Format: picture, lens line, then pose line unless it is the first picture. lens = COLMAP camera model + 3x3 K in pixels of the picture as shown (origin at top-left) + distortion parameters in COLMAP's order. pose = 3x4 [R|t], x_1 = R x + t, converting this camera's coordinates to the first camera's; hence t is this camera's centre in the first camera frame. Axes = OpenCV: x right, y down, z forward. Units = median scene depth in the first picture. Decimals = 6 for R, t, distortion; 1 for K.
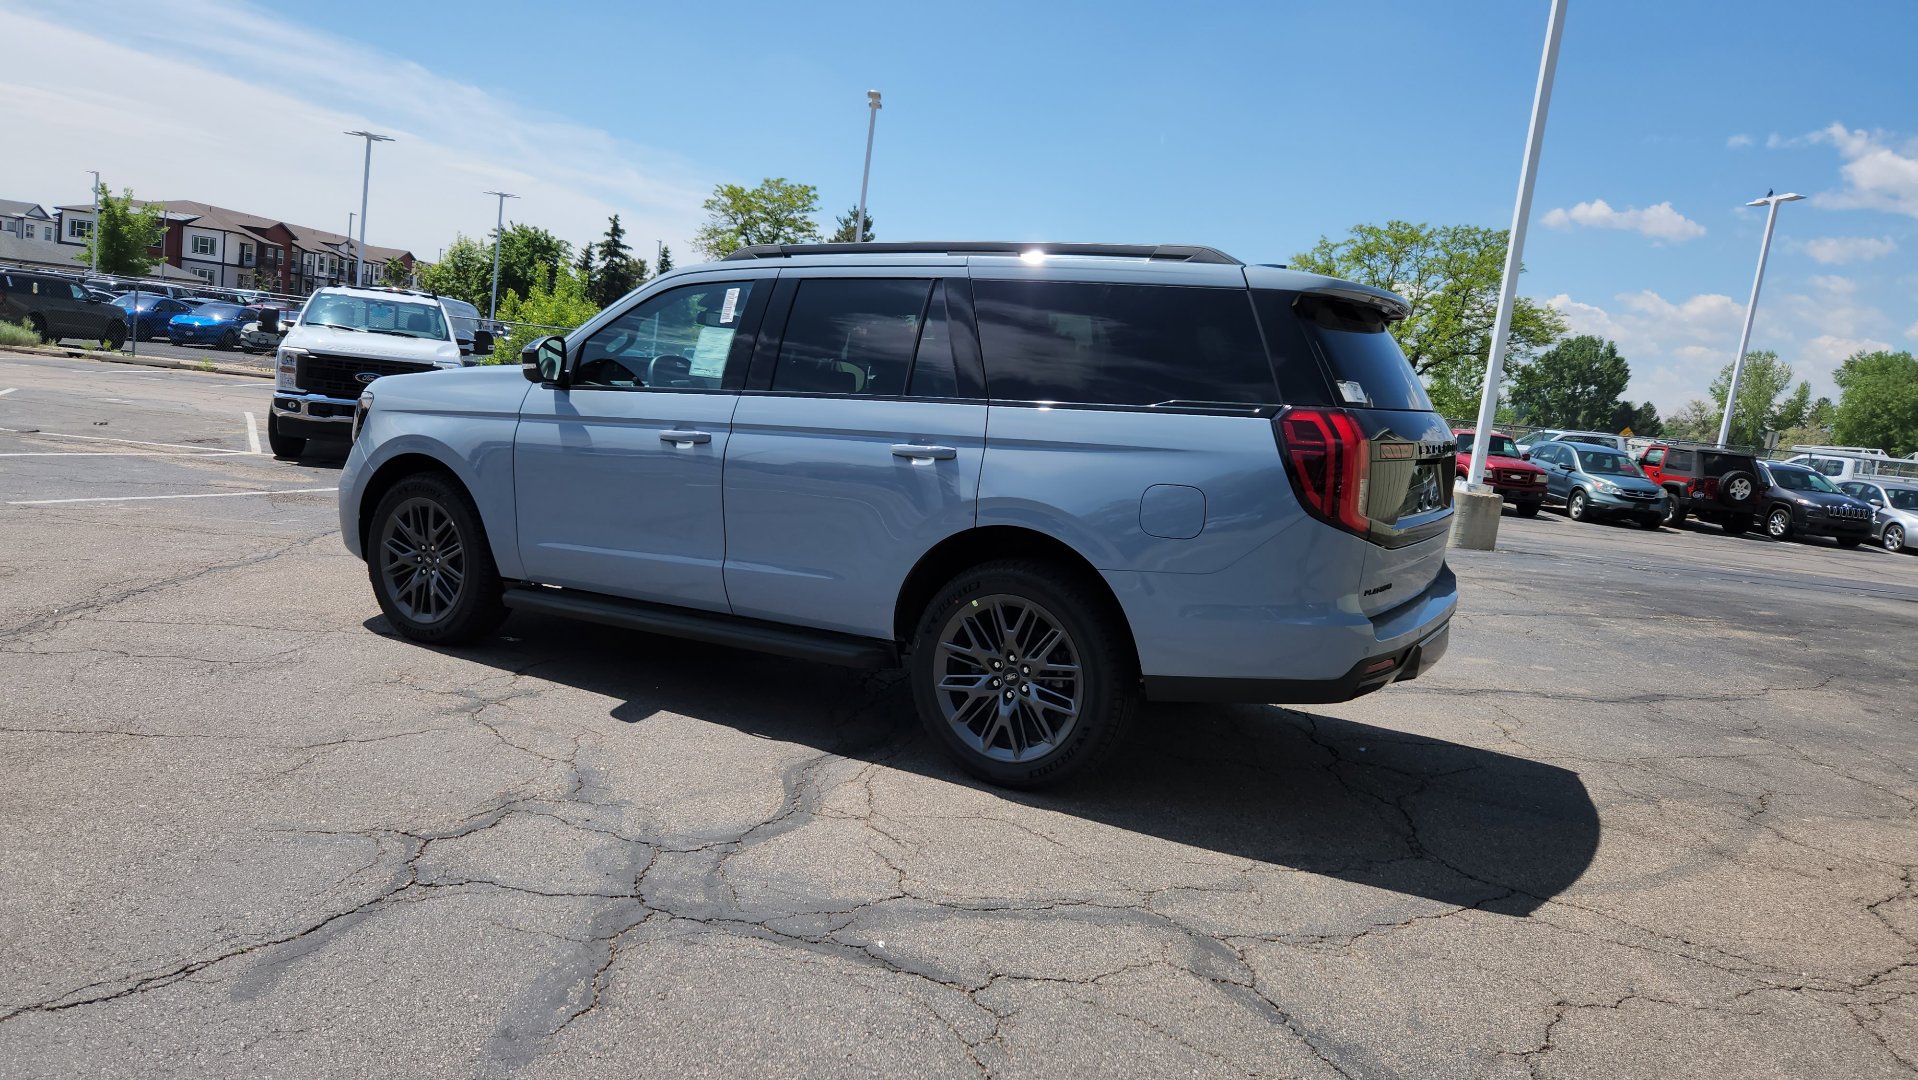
lens RADIAL K [[1287.2, 0, 934.4], [0, 1287.2, 518.6], [0, 0, 1]] dist [0.066865, -0.049991]
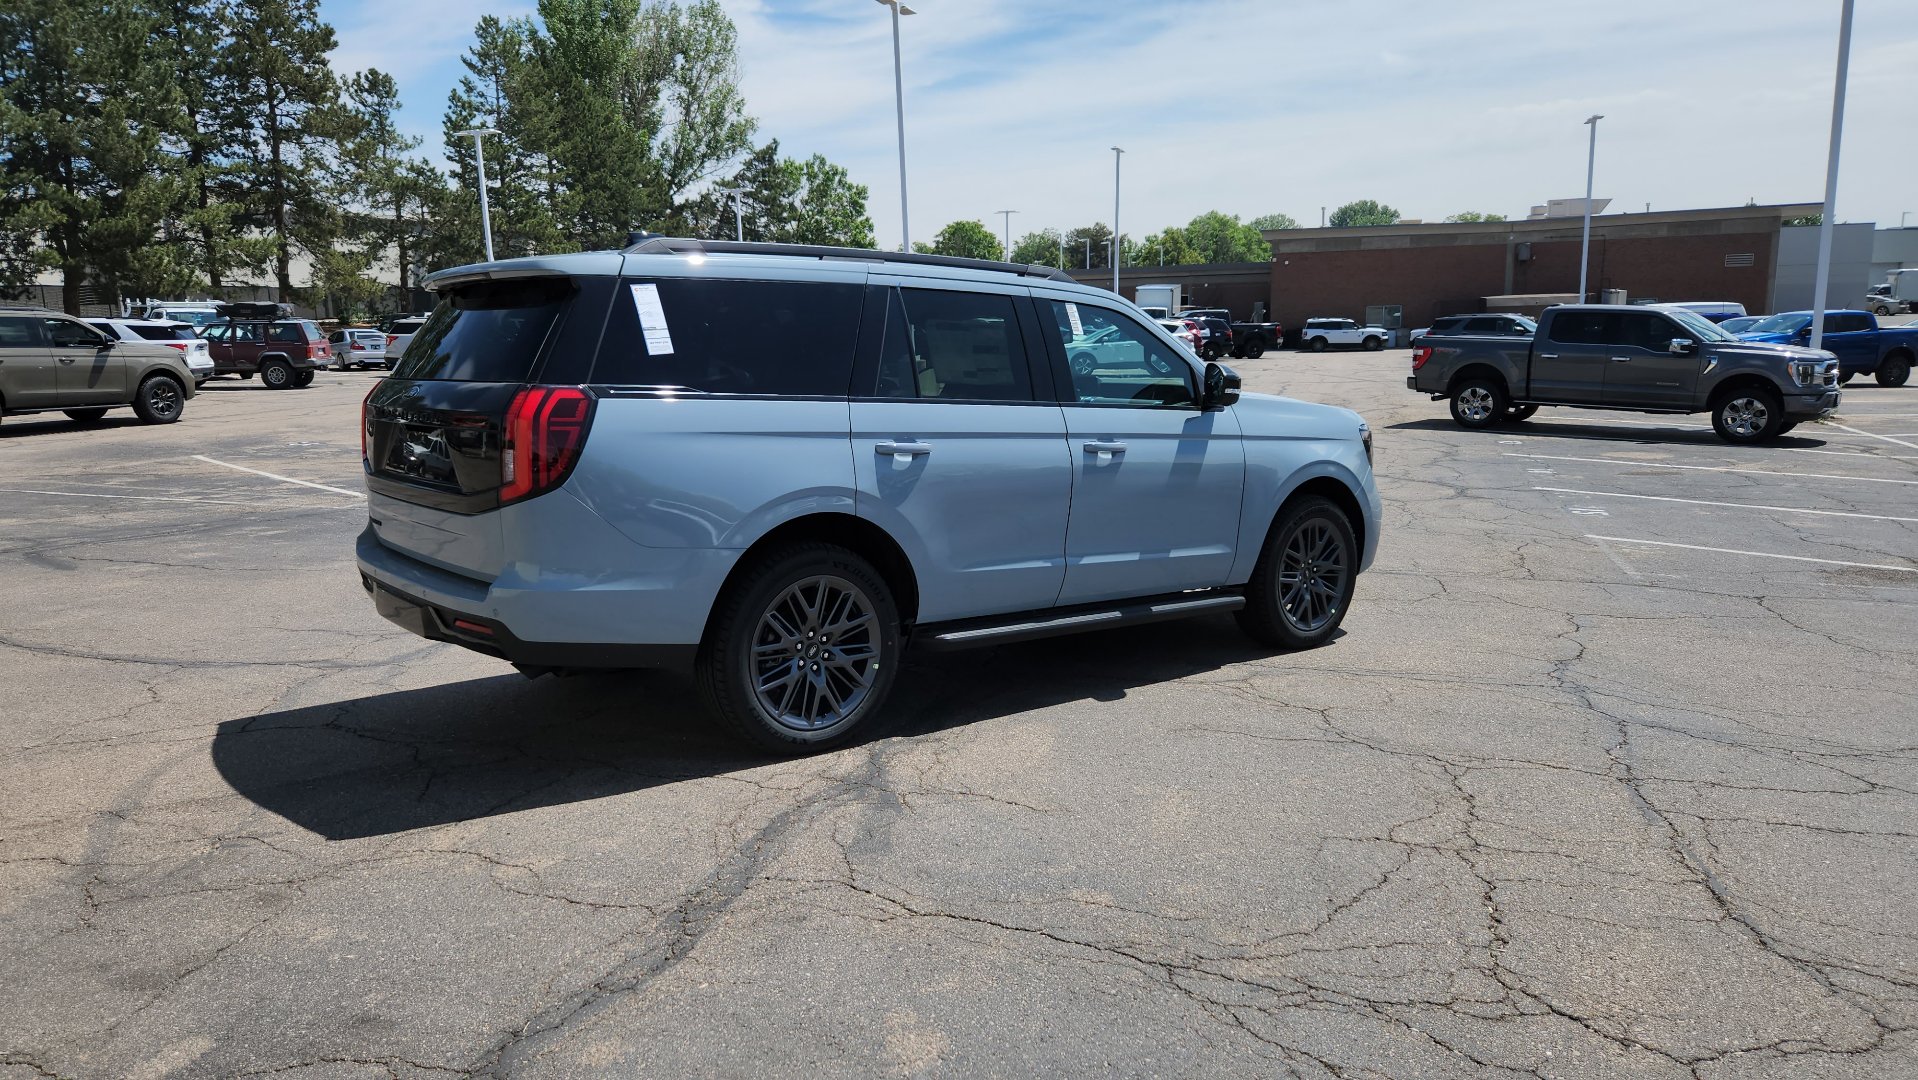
lens RADIAL K [[1284.4, 0, 916.0], [0, 1284.4, 546.3], [0, 0, 1]] dist [0.069174, -0.056131]
pose [[-0.366892, 0.061814, -0.928207, 1.019590], [-0.128894, 0.984788, 0.116529, -0.104978], [0.921291, 0.162394, -0.353344, 1.492131]]
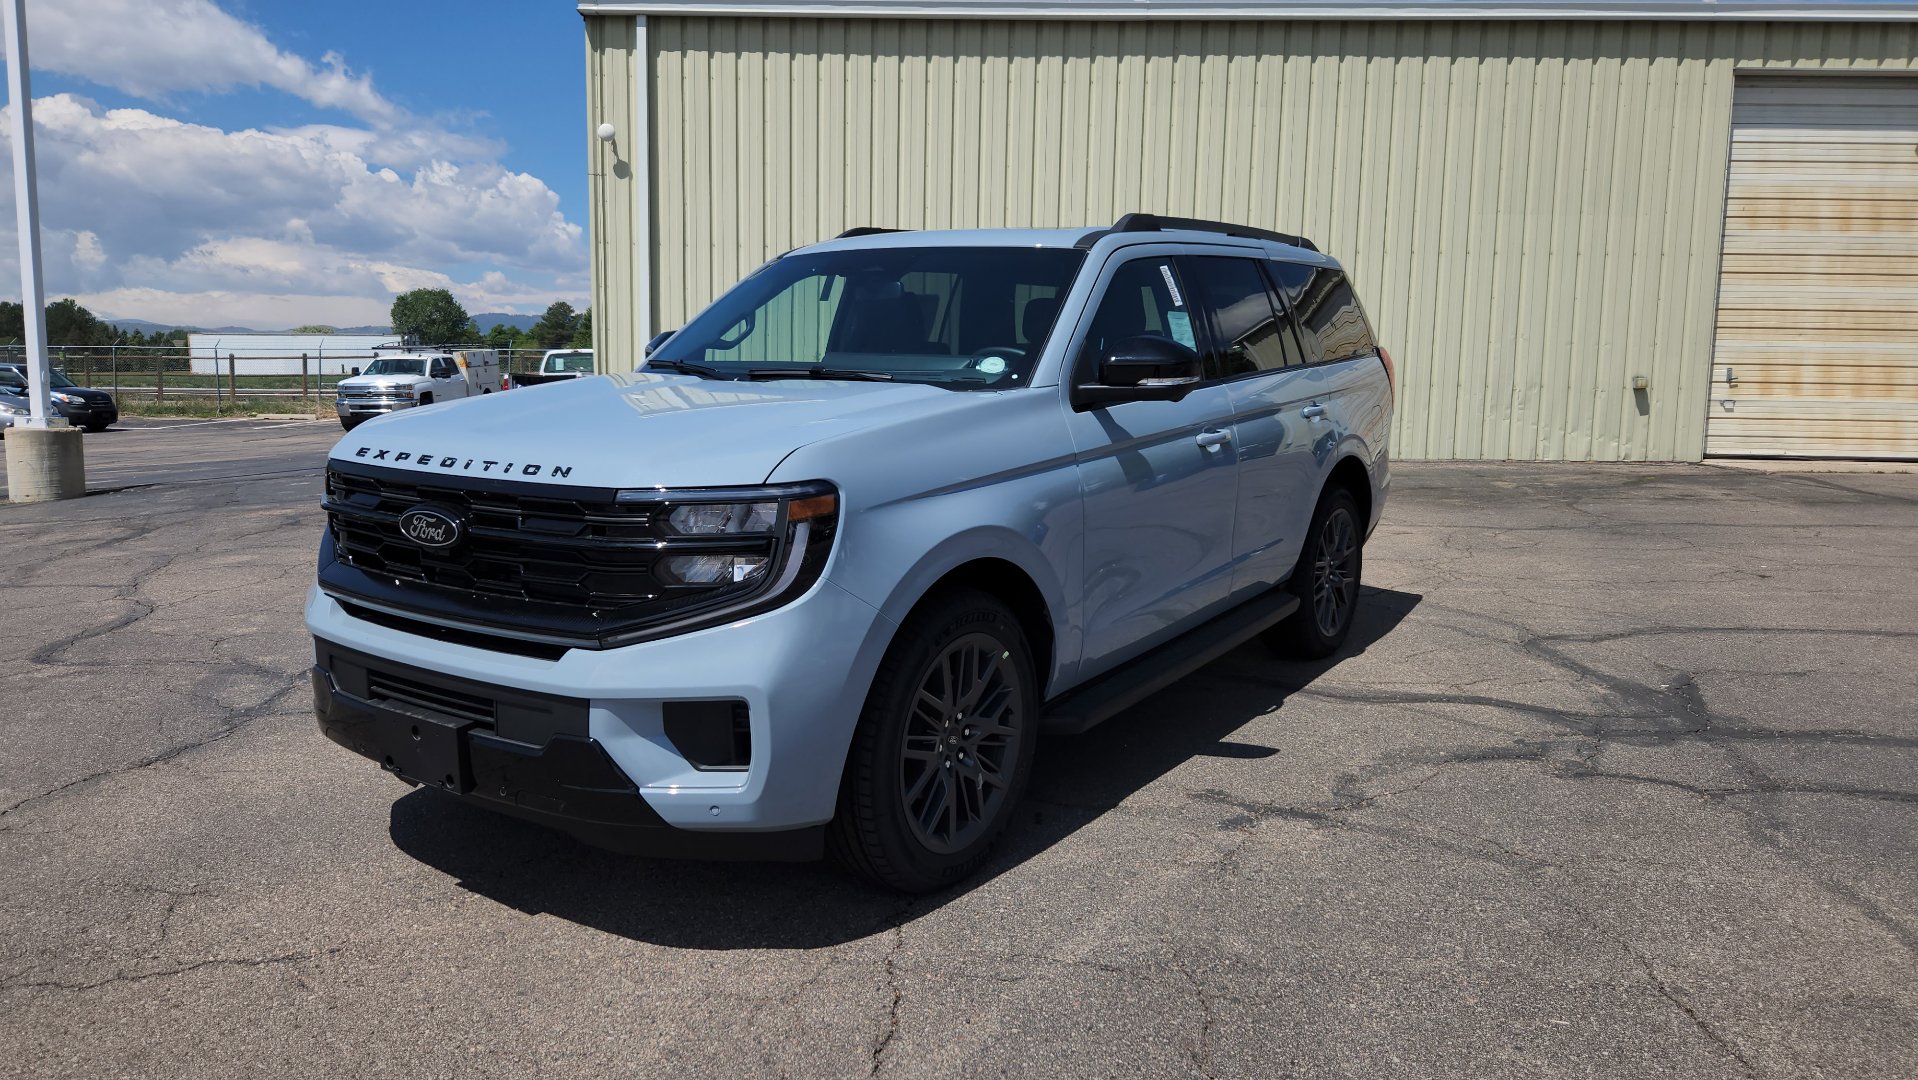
lens RADIAL K [[1285.2, 0, 931.7], [0, 1285.2, 528.4], [0, 0, 1]] dist [0.059988, -0.046245]
pose [[0.076514, -0.220476, 0.972387, -1.025650], [0.112182, 0.970957, 0.211324, -0.200691], [-0.990738, 0.092915, 0.099025, 1.049651]]
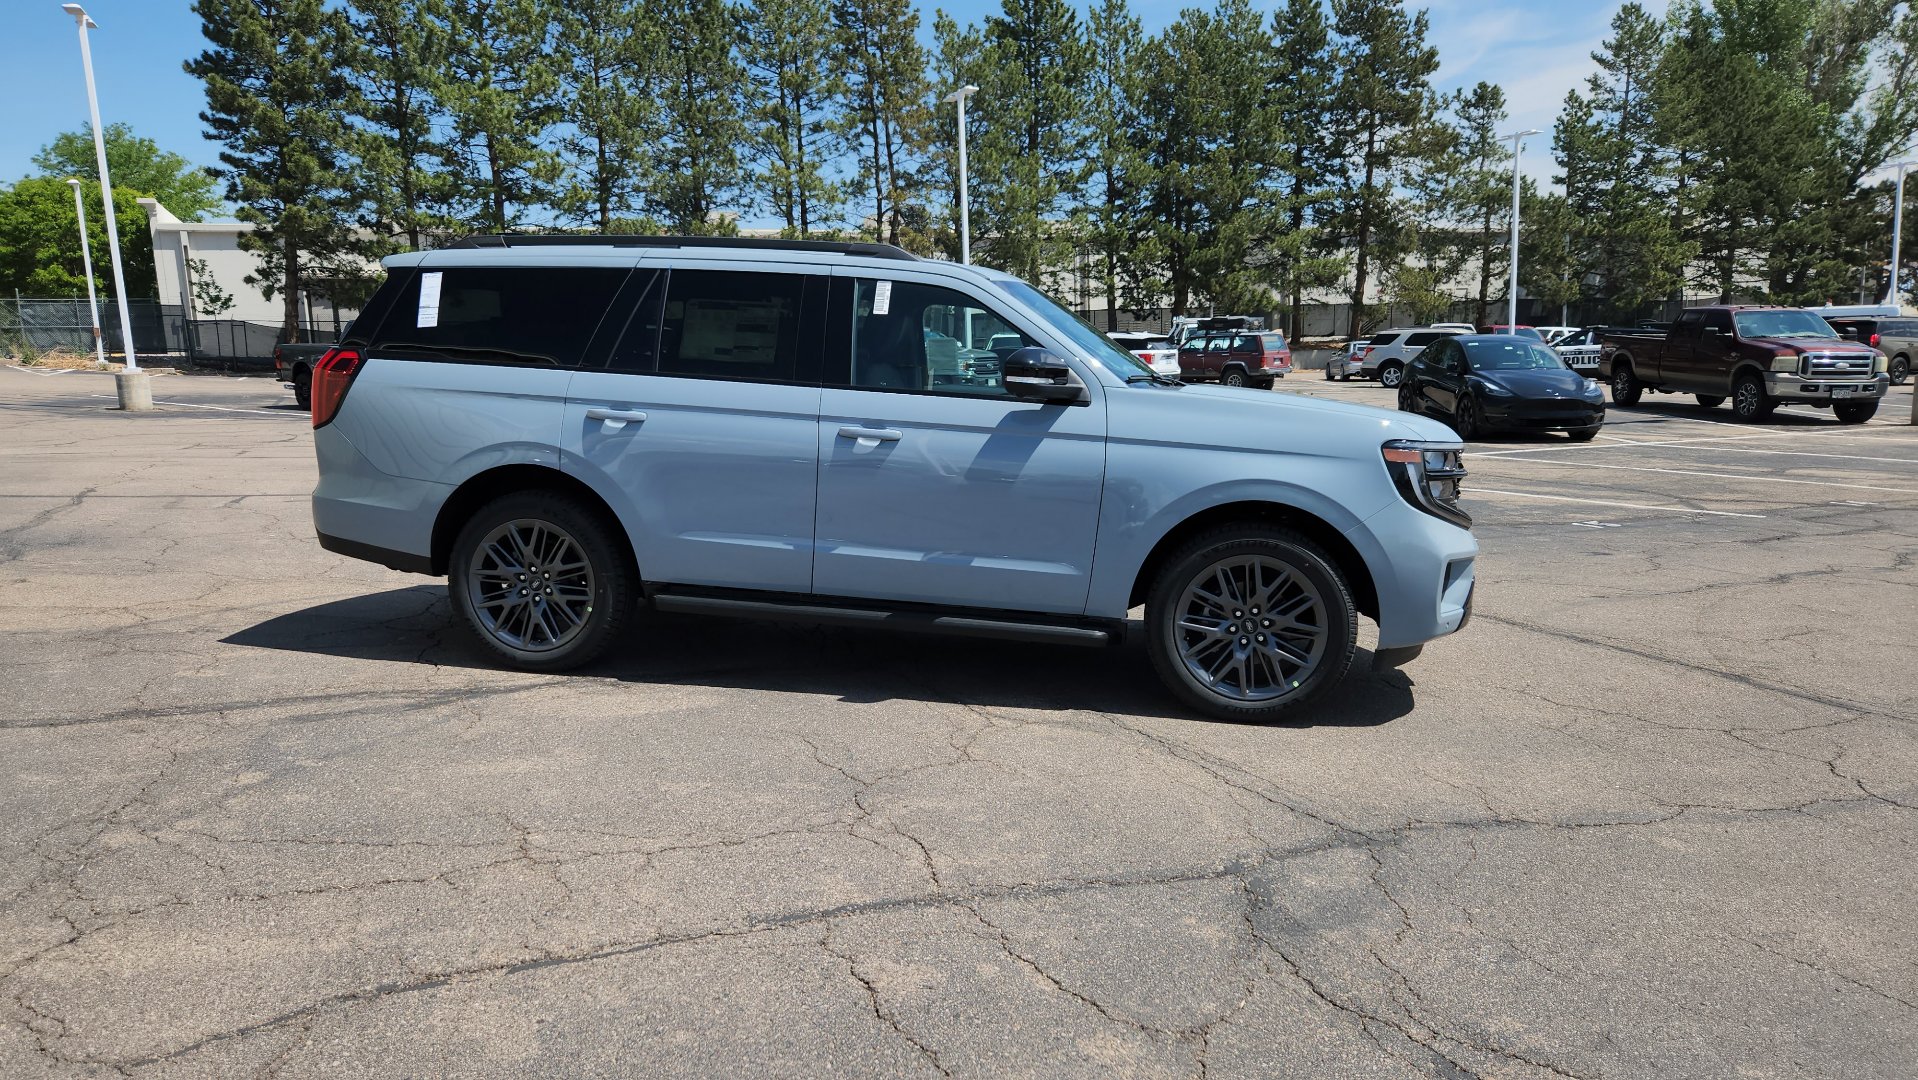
lens RADIAL K [[1282.0, 0, 922.1], [0, 1282.0, 546.3], [0, 0, 1]] dist [0.064581, -0.048632]
pose [[-0.933538, -0.041670, -0.356048, 0.302148], [-0.126057, 0.967946, 0.217231, -0.215453], [0.335583, 0.247676, -0.908868, 2.167141]]
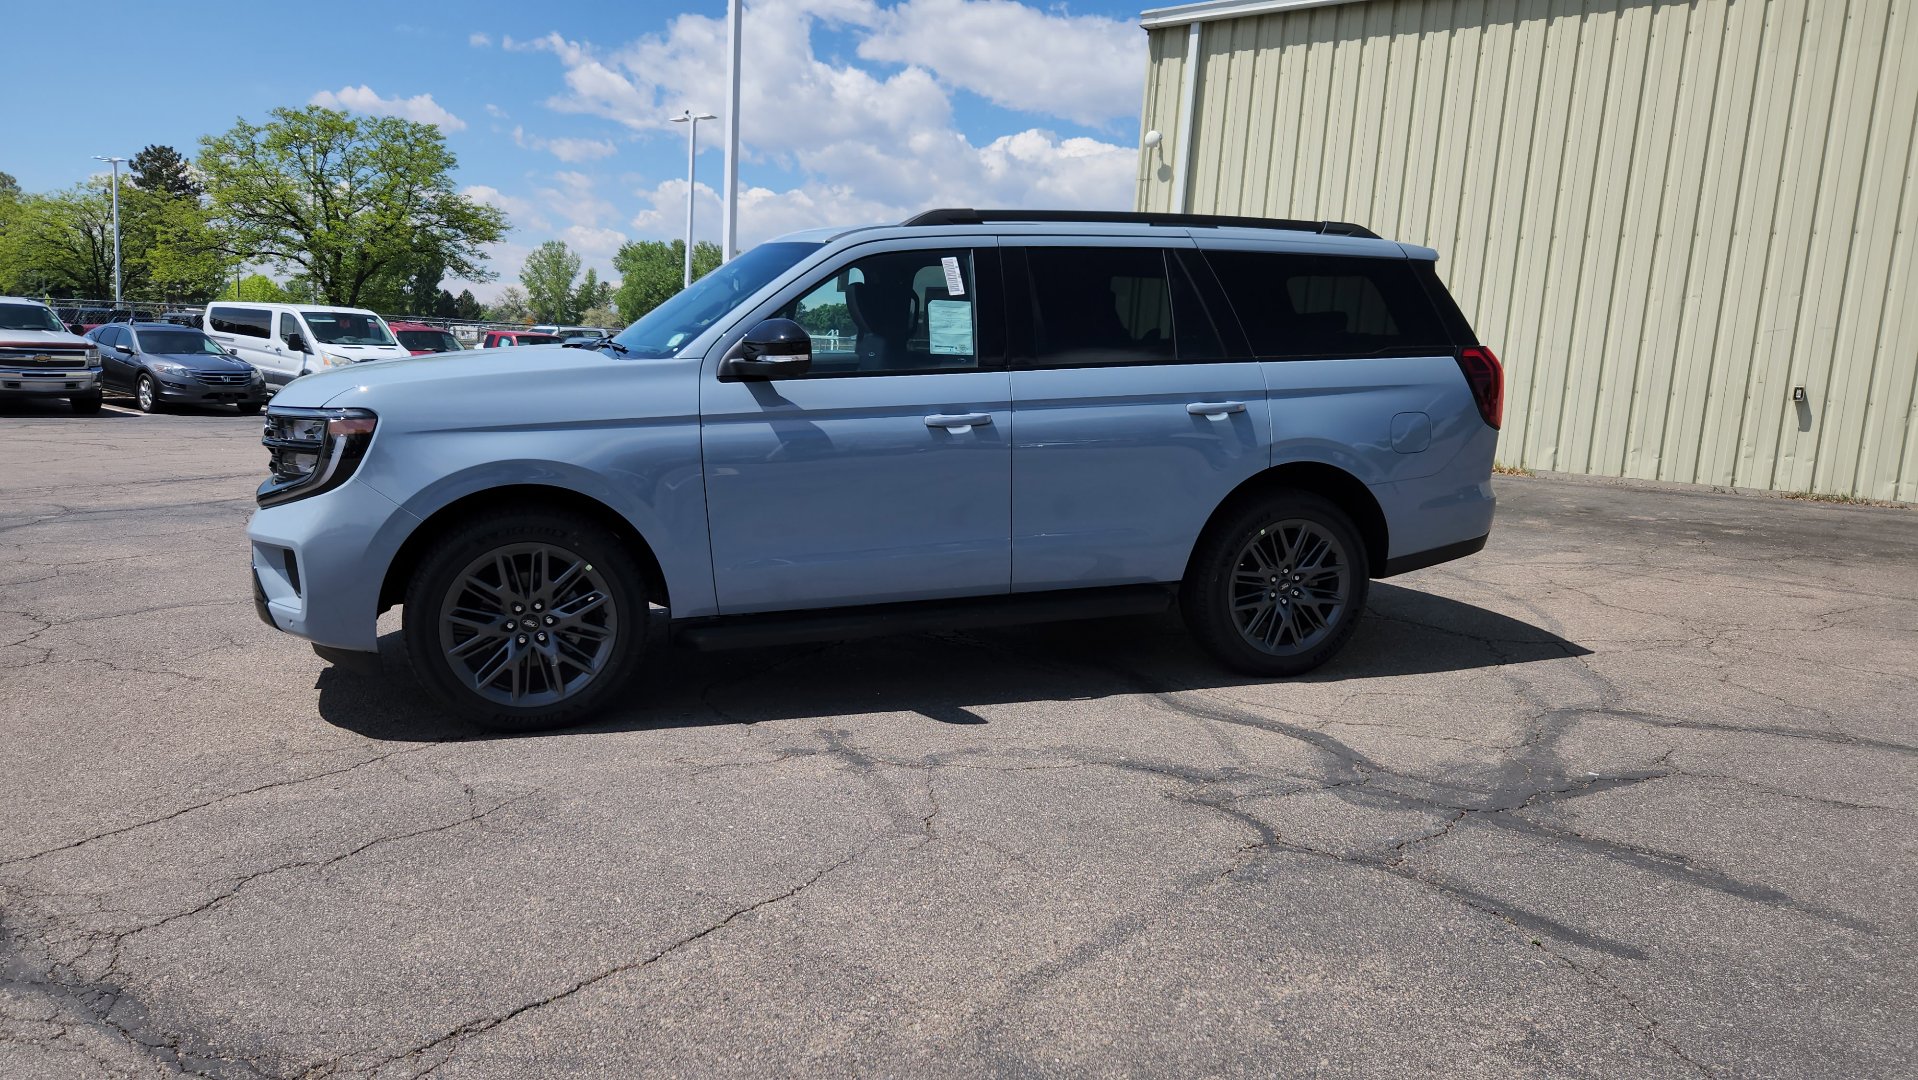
lens RADIAL K [[1287.2, 0, 931.4], [0, 1287.2, 550.2], [0, 0, 1]] dist [0.066865, -0.049991]
pose [[0.658005, -0.187289, 0.729350, -0.861550], [0.109385, 0.982076, 0.153501, -0.110502], [-0.745026, -0.021224, 0.666698, 0.364586]]
